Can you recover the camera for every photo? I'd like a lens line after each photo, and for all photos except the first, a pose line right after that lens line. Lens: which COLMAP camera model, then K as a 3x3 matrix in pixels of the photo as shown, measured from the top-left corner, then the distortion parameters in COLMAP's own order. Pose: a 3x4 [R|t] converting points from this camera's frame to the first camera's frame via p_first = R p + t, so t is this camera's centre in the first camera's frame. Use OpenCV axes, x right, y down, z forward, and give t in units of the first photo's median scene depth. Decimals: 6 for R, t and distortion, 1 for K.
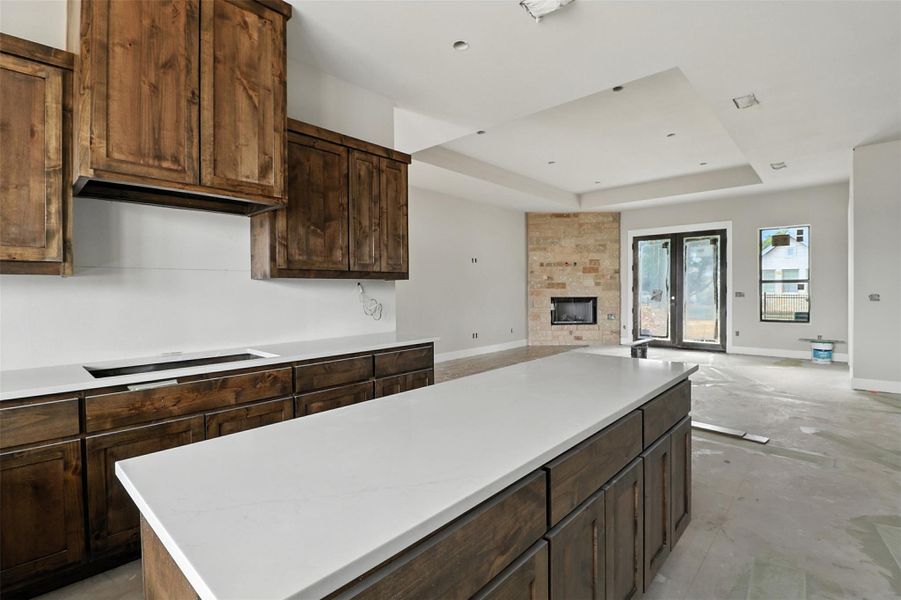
lens RADIAL K [[427.6, 0, 450.5], [0, 427.6, 300.0], [0, 0, 1]] dist [-0.003149, -0.000991]
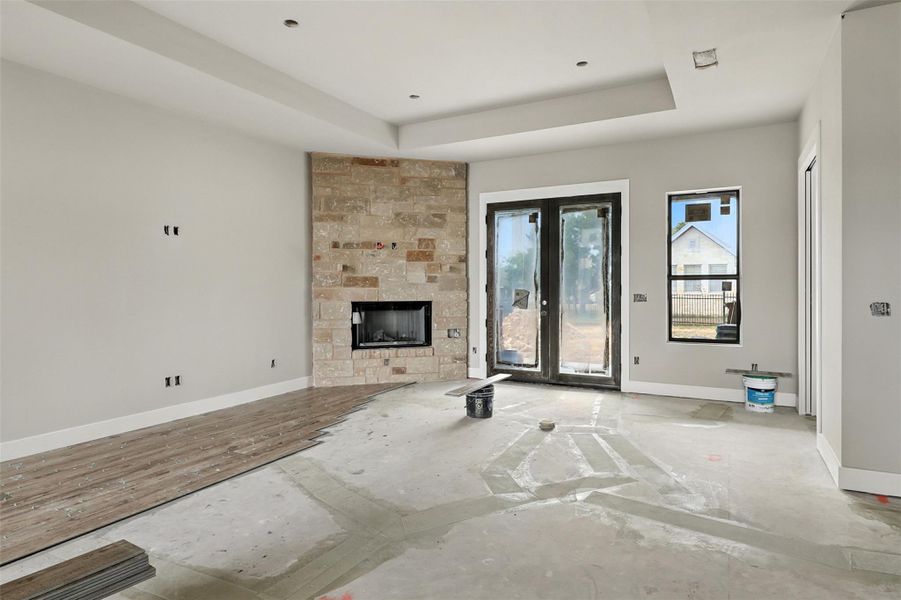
lens RADIAL K [[524.9, 0, 450.5], [0, 524.9, 300.0], [0, 0, 1]] dist [0.041073, 0.000858]
pose [[0.968033, -0.002047, 0.250814, 0.186332], [0.001733, 0.999997, 0.001474, -0.009875], [-0.250816, -0.000992, 0.968034, 0.278223]]
